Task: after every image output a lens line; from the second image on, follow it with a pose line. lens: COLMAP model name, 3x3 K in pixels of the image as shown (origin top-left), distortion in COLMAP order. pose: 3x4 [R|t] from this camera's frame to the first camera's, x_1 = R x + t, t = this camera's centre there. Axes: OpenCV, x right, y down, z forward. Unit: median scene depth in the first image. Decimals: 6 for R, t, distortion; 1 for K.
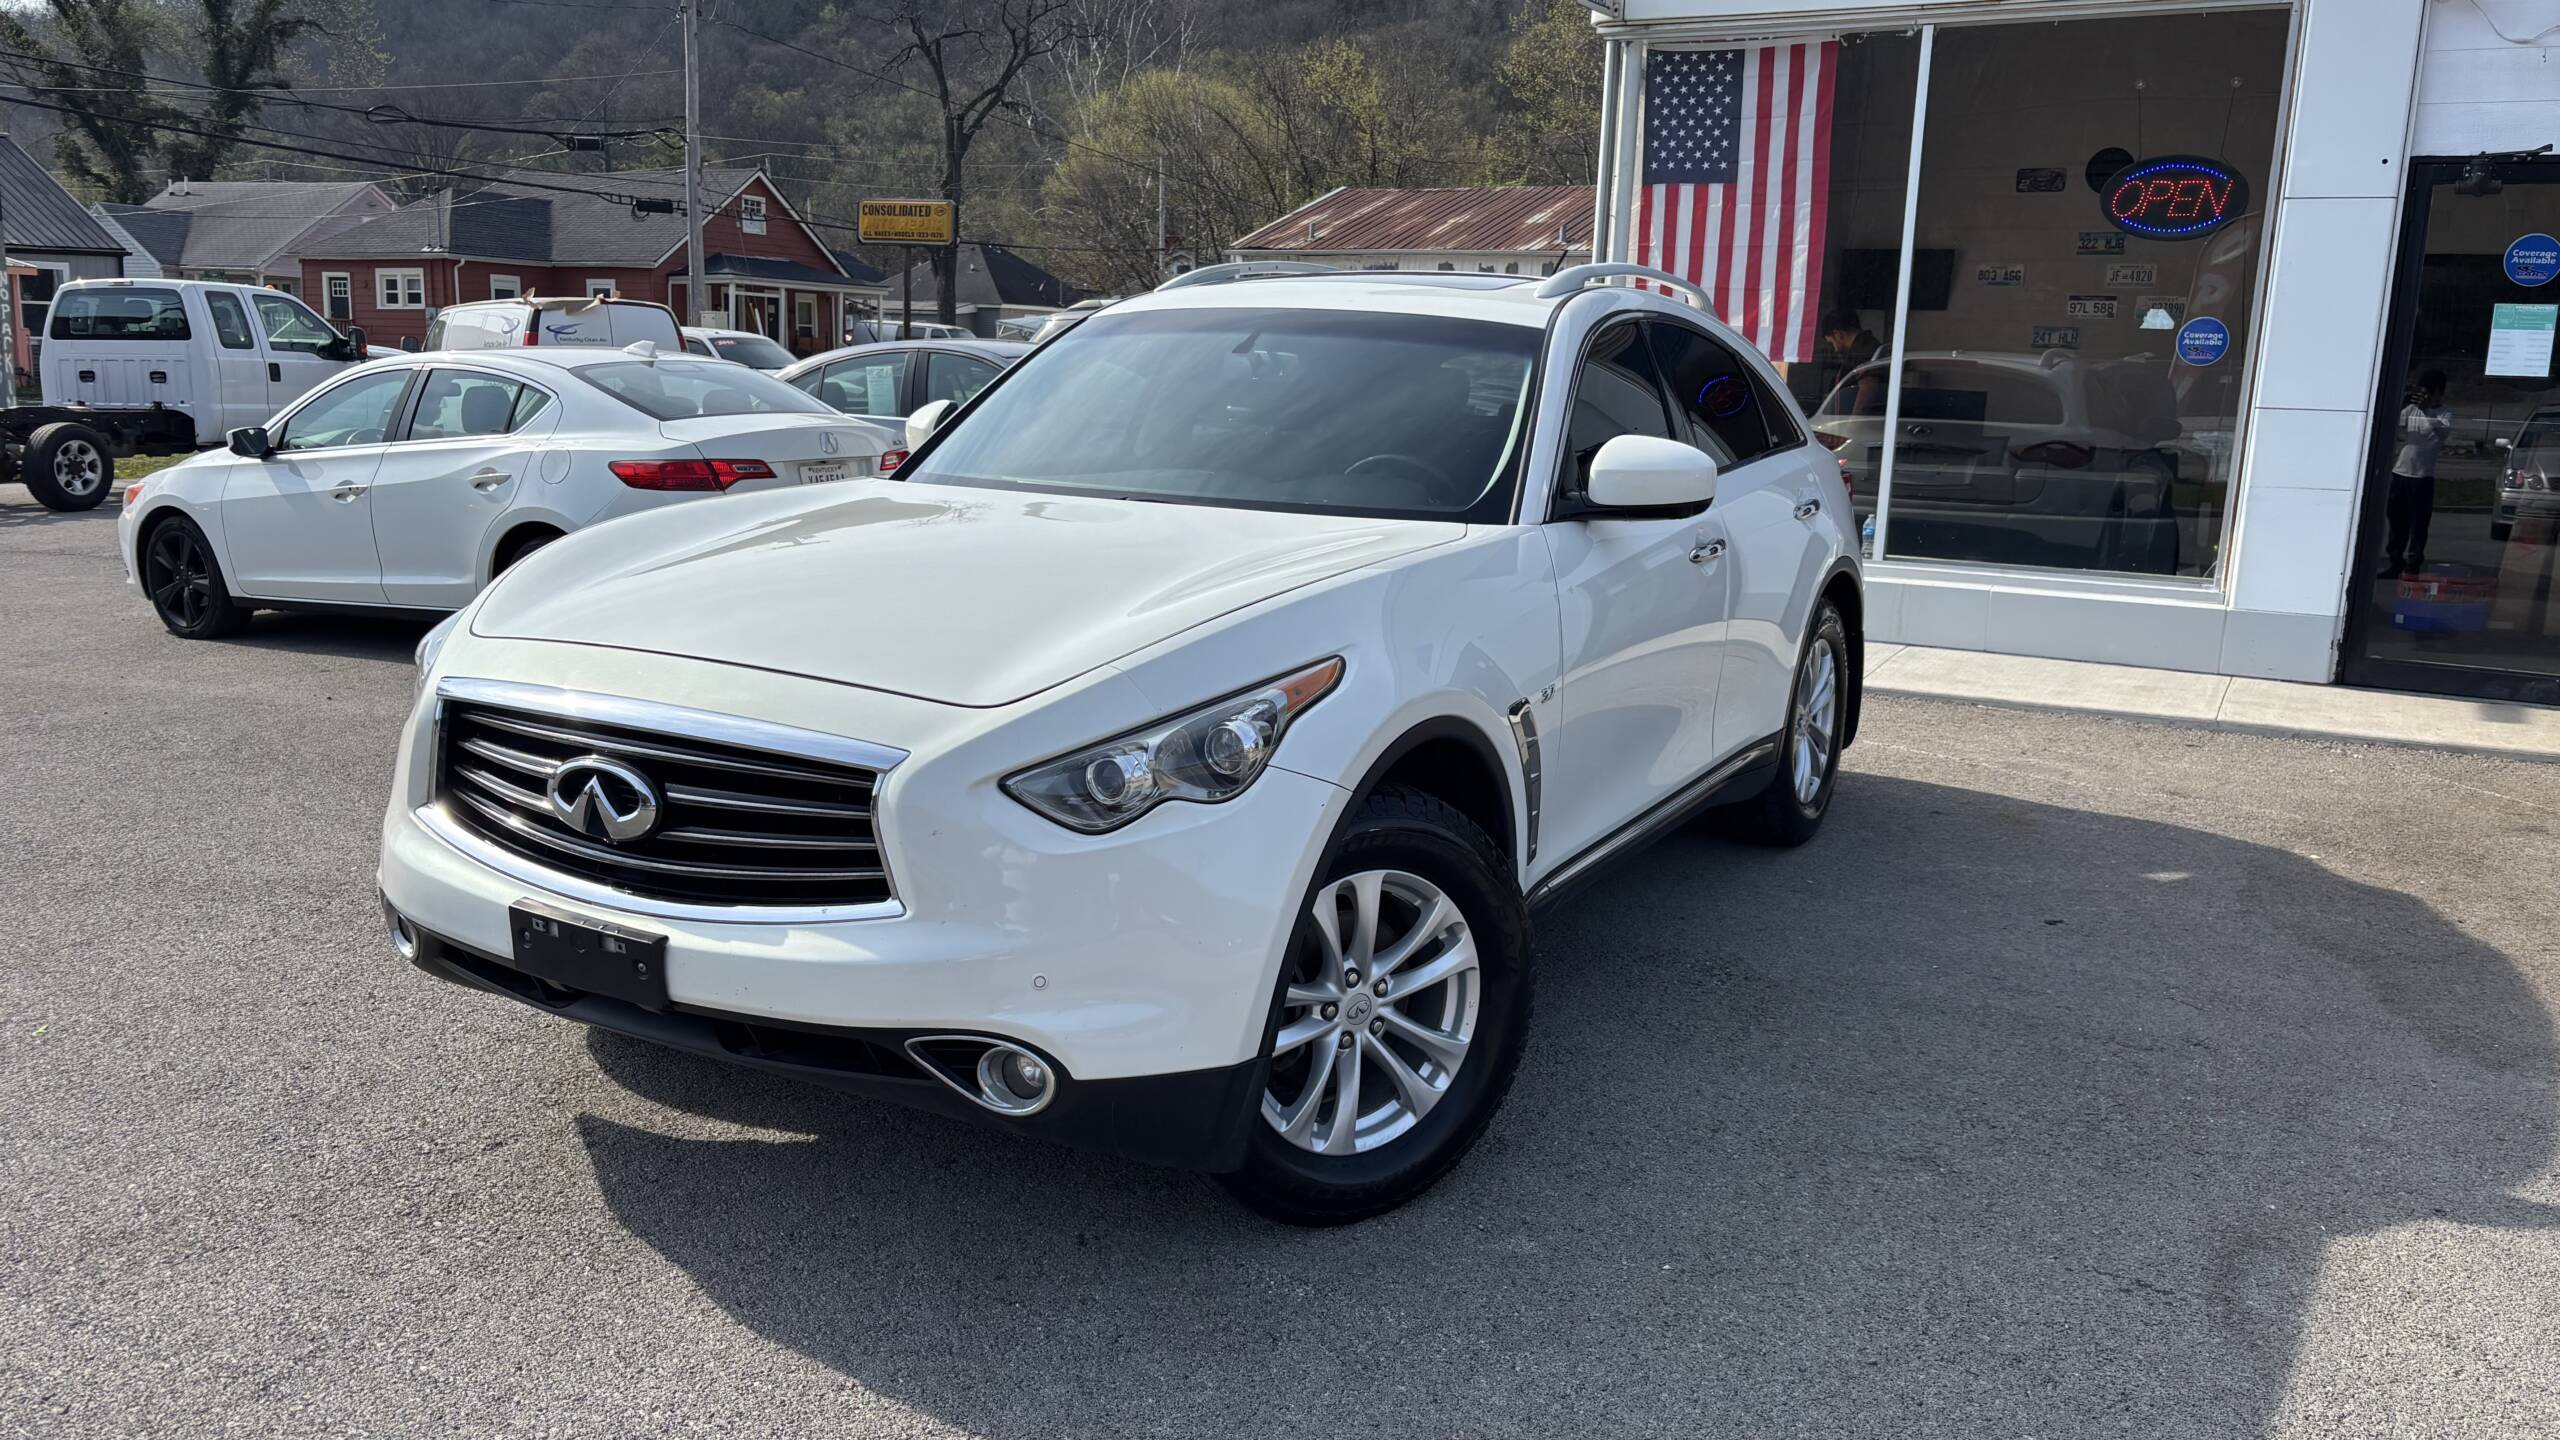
lens RADIAL K [[1917.5, 0, 1307.0], [0, 1917.5, 724.7], [0, 0, 1]] dist [0.031554, -0.029767]
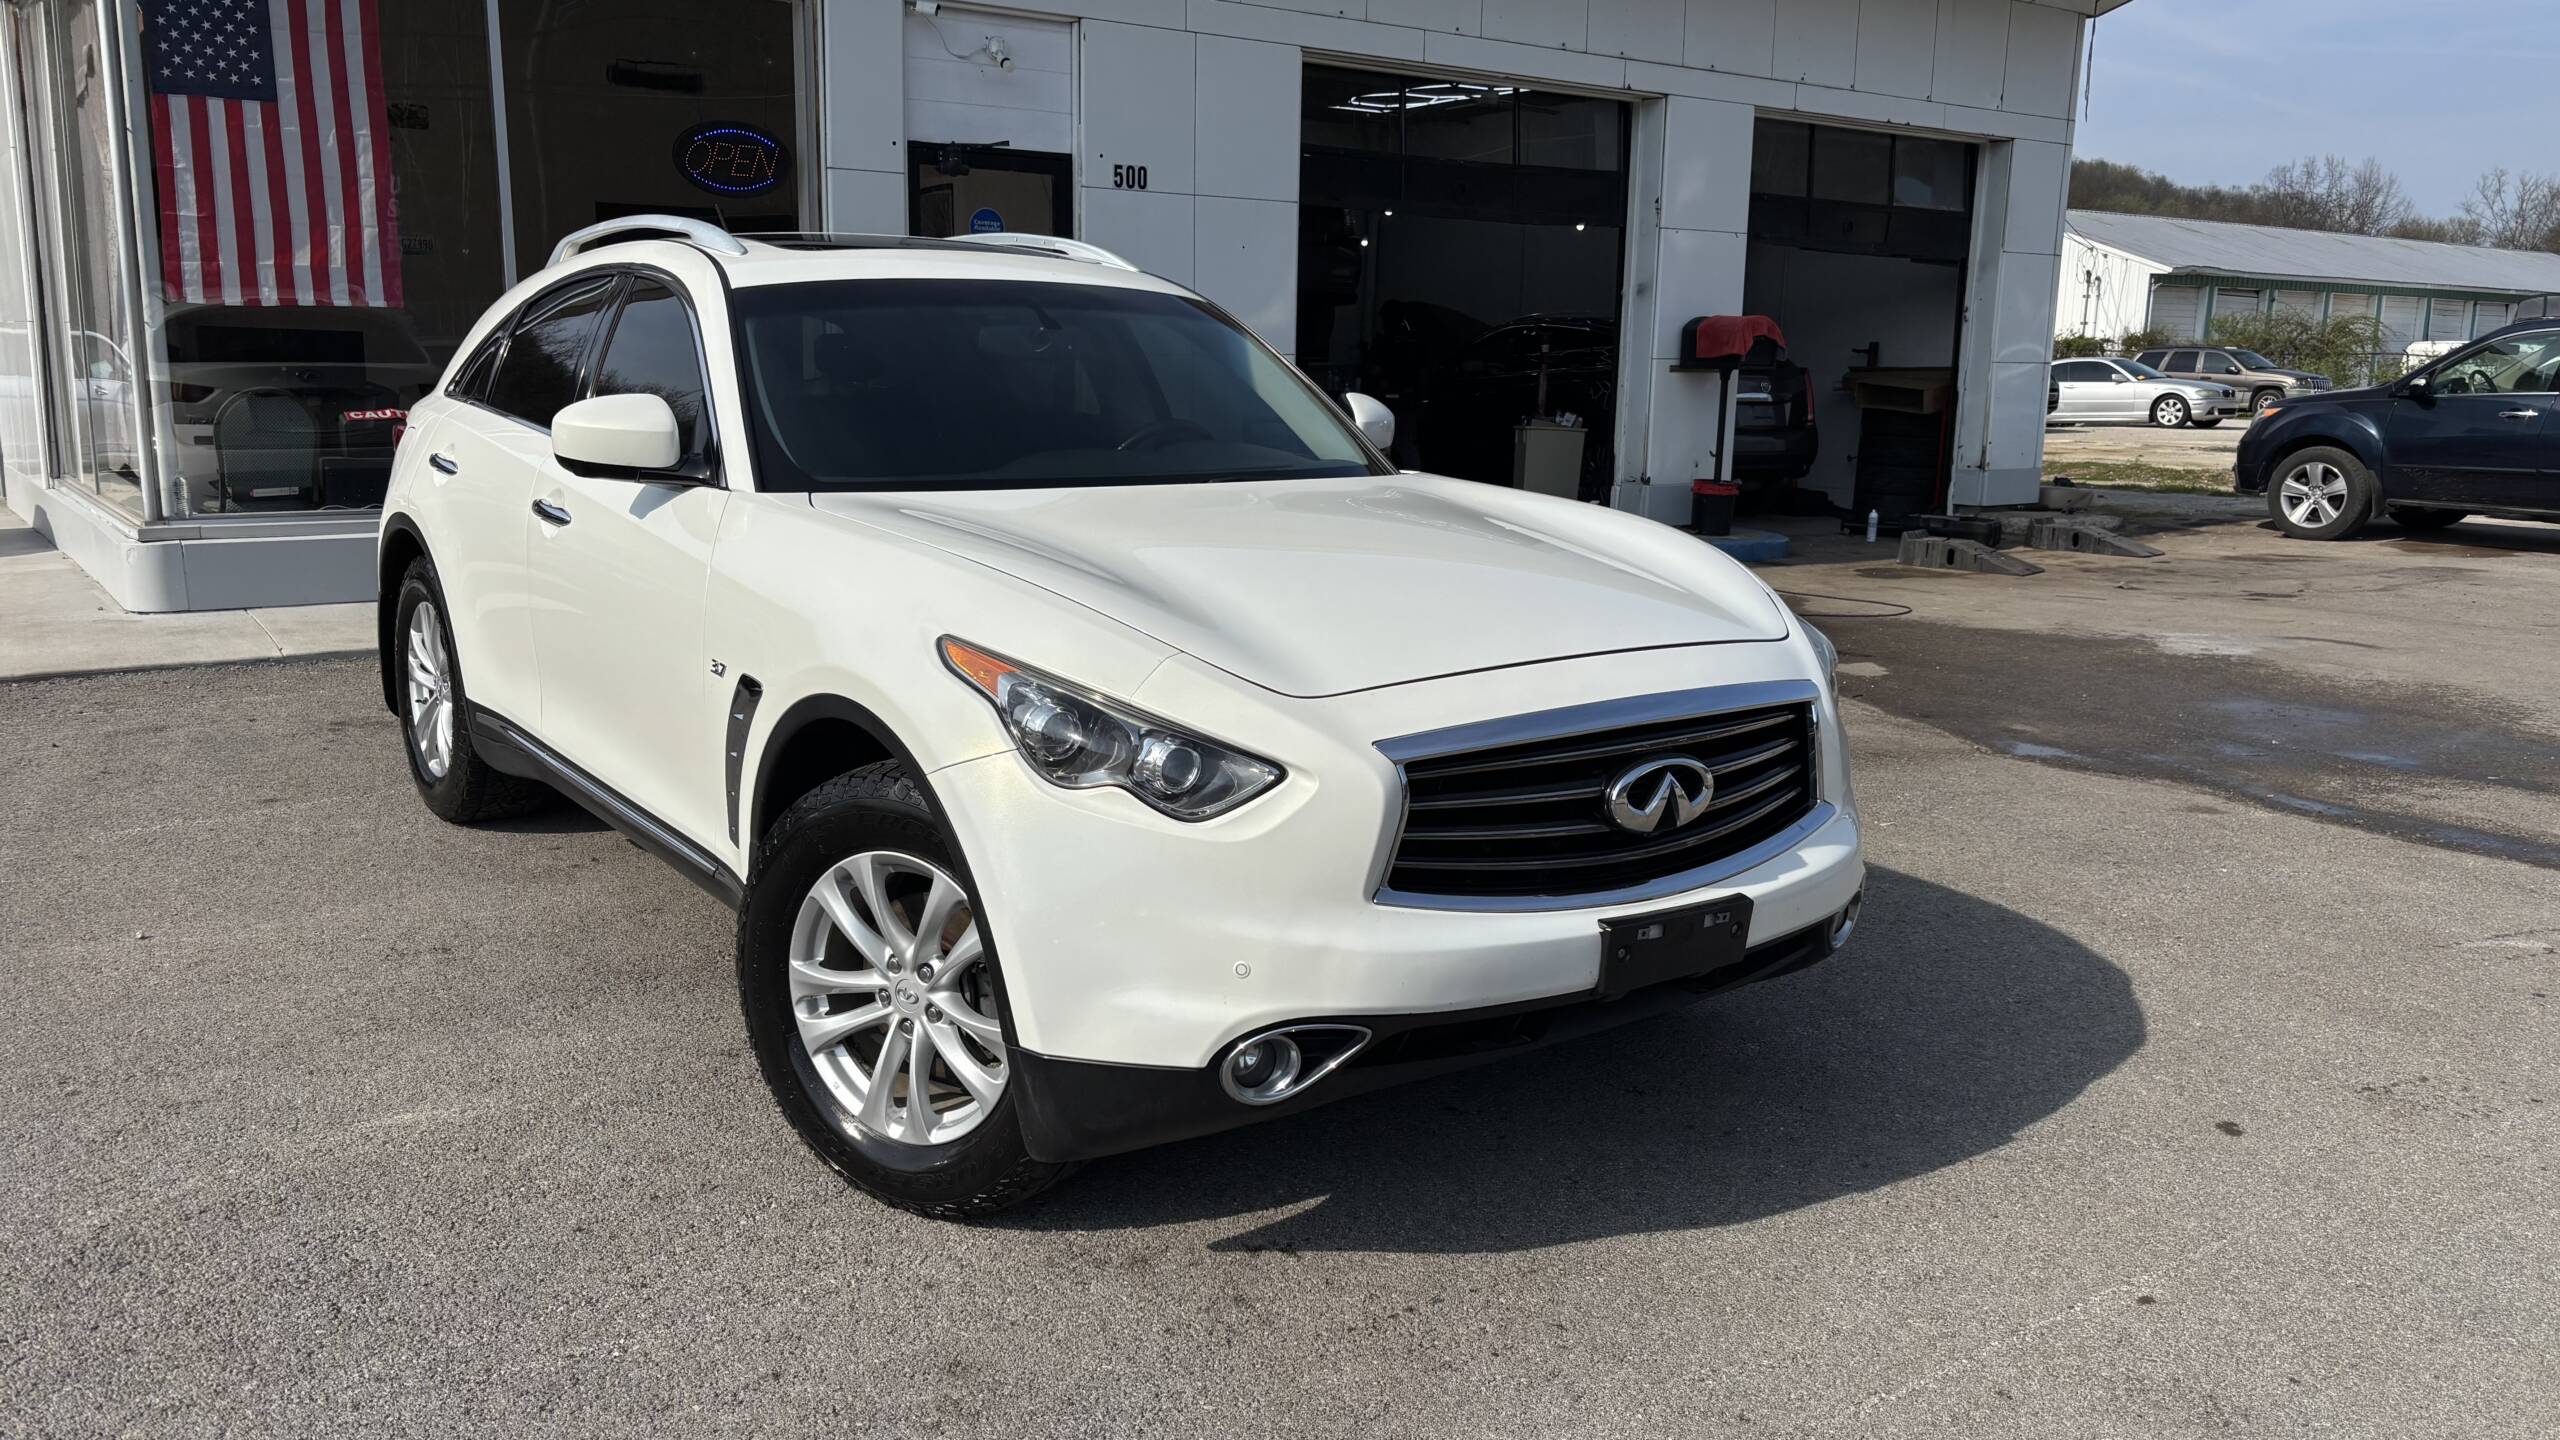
lens RADIAL K [[1908.4, 0, 1280.0], [0, 1908.4, 720.0], [0, 0, 1]] dist [0.037331, -0.040083]
pose [[0.434497, -0.201594, 0.877822, -0.486370], [0.165980, 0.975859, 0.141953, -0.064973], [-0.885247, 0.084023, 0.457469, 0.255395]]
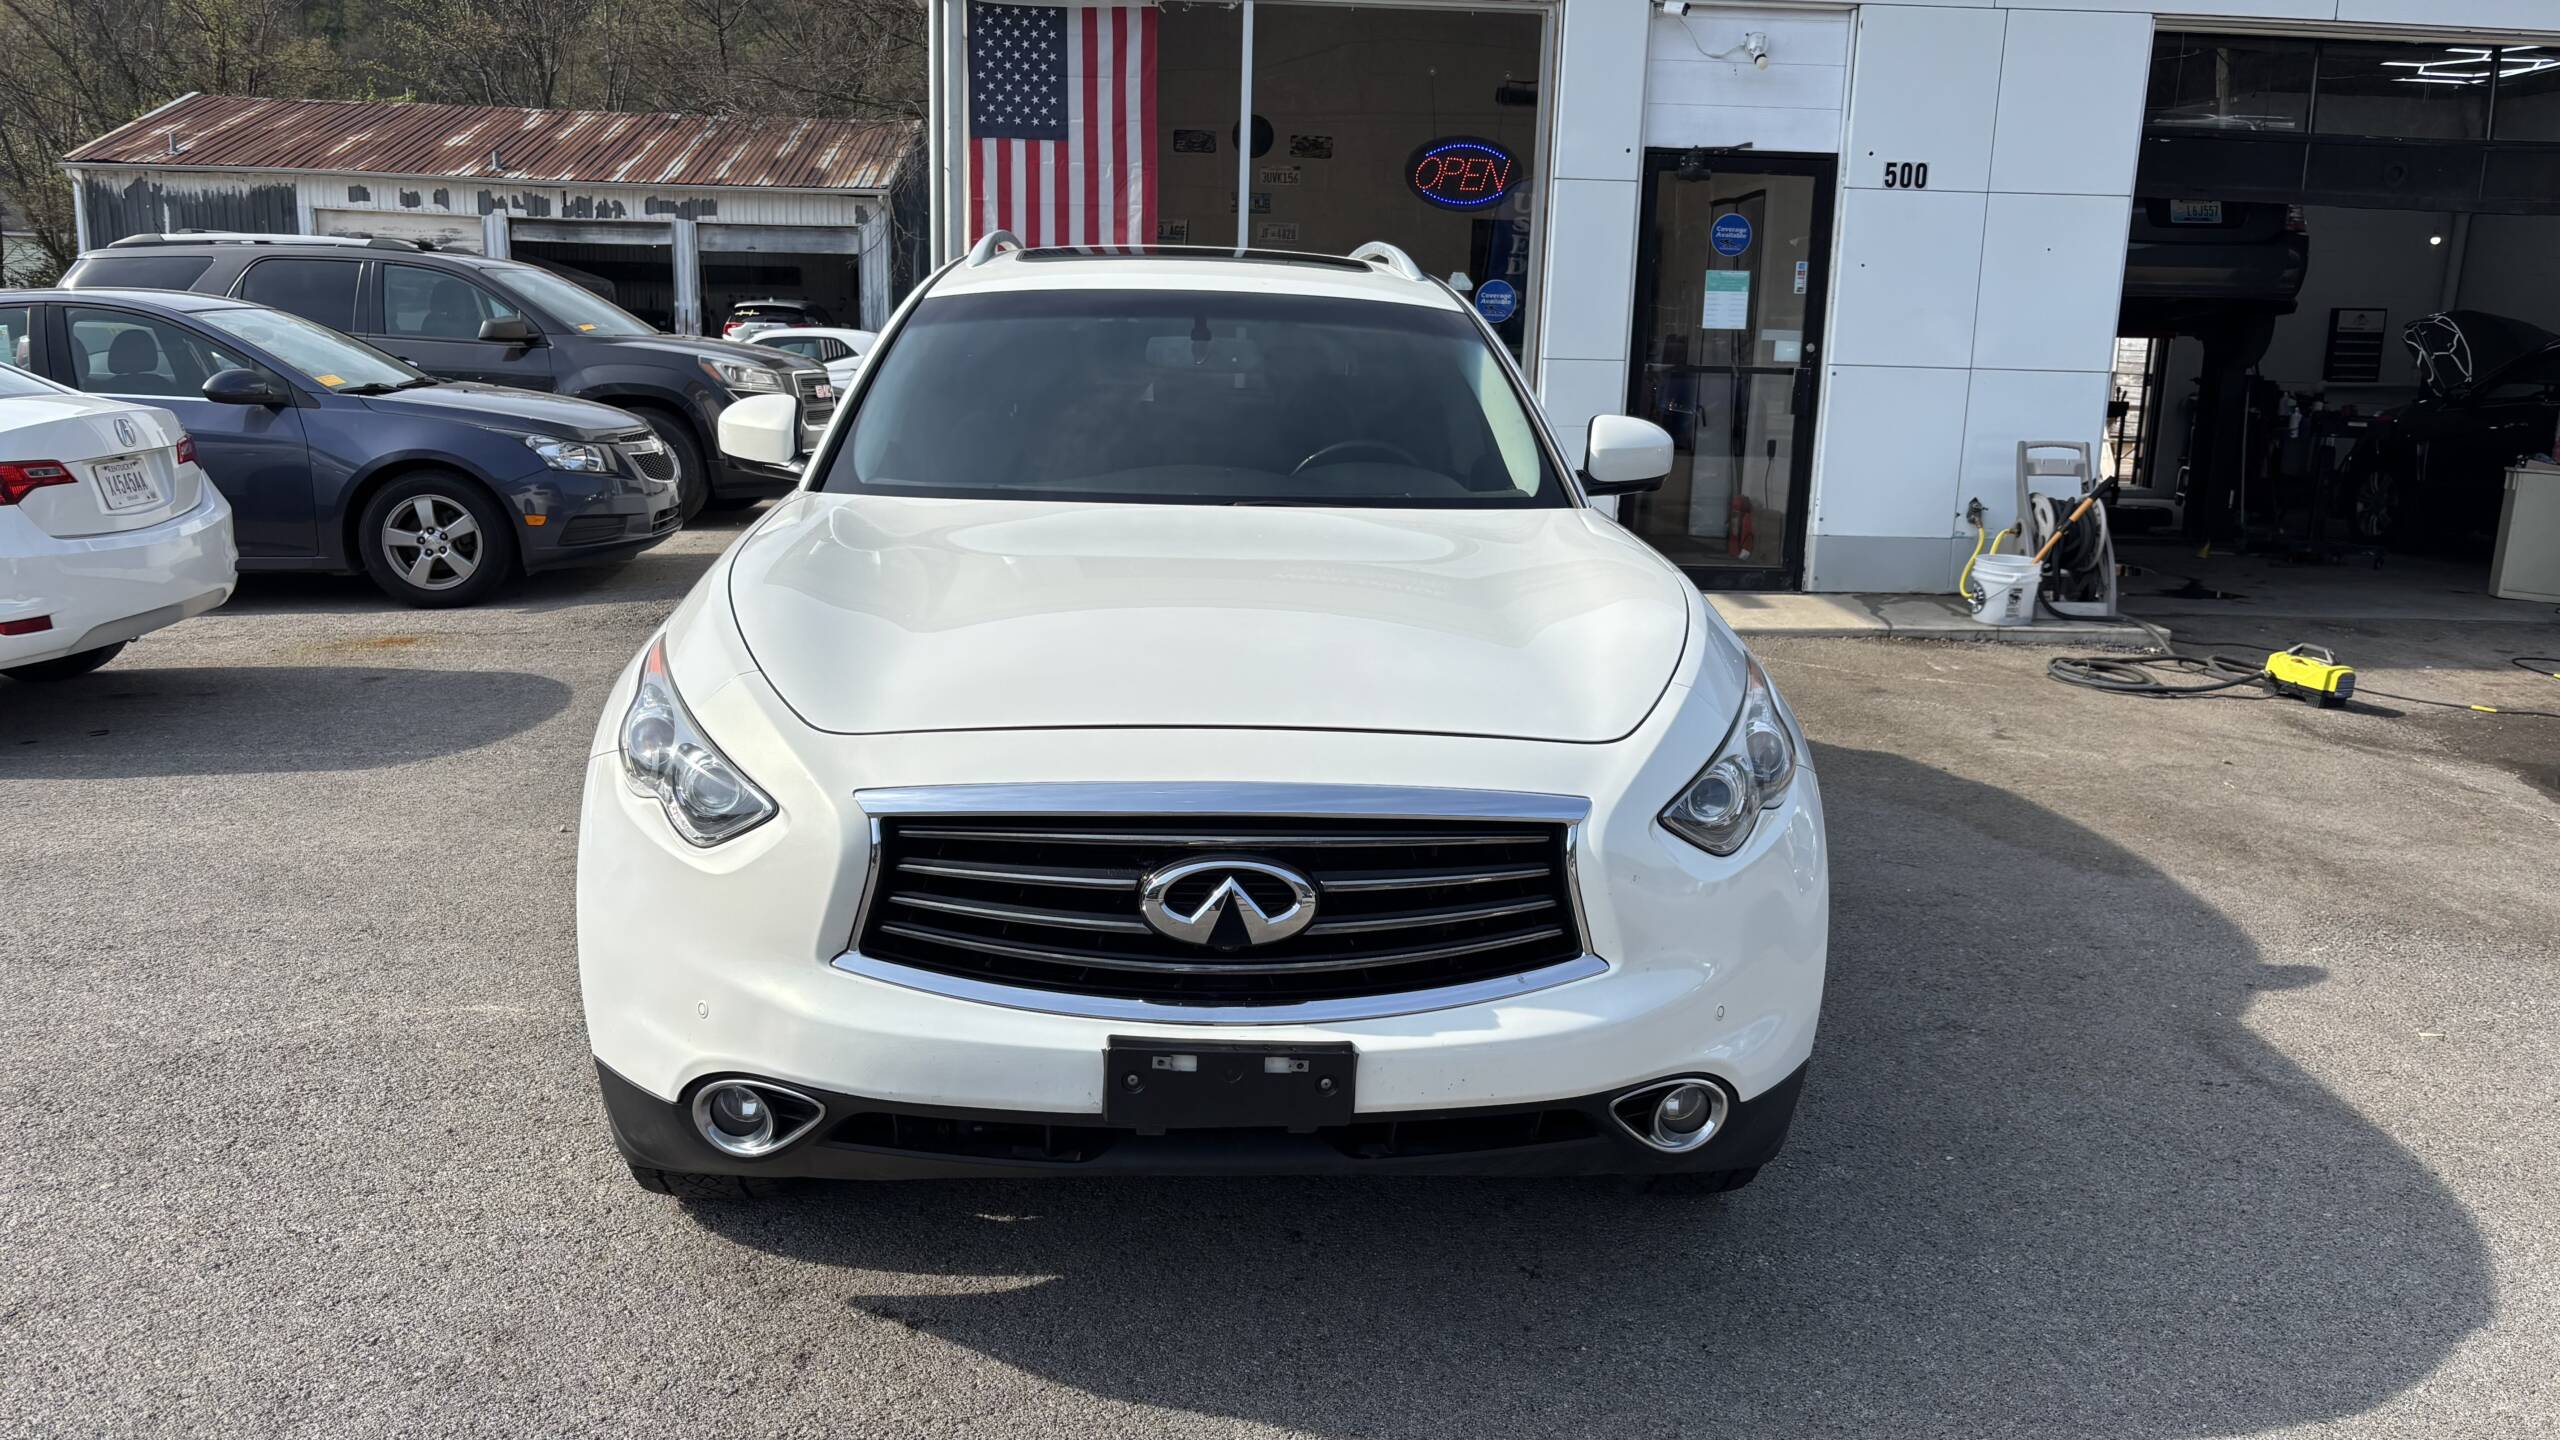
lens RADIAL K [[1908.4, 0, 1280.0], [0, 1908.4, 720.0], [0, 0, 1]] dist [0.037331, -0.040083]
pose [[0.851038, -0.116190, 0.512088, -0.278481], [0.099764, 0.993227, 0.059561, -0.032605], [-0.515539, 0.000399, 0.856866, 0.093242]]
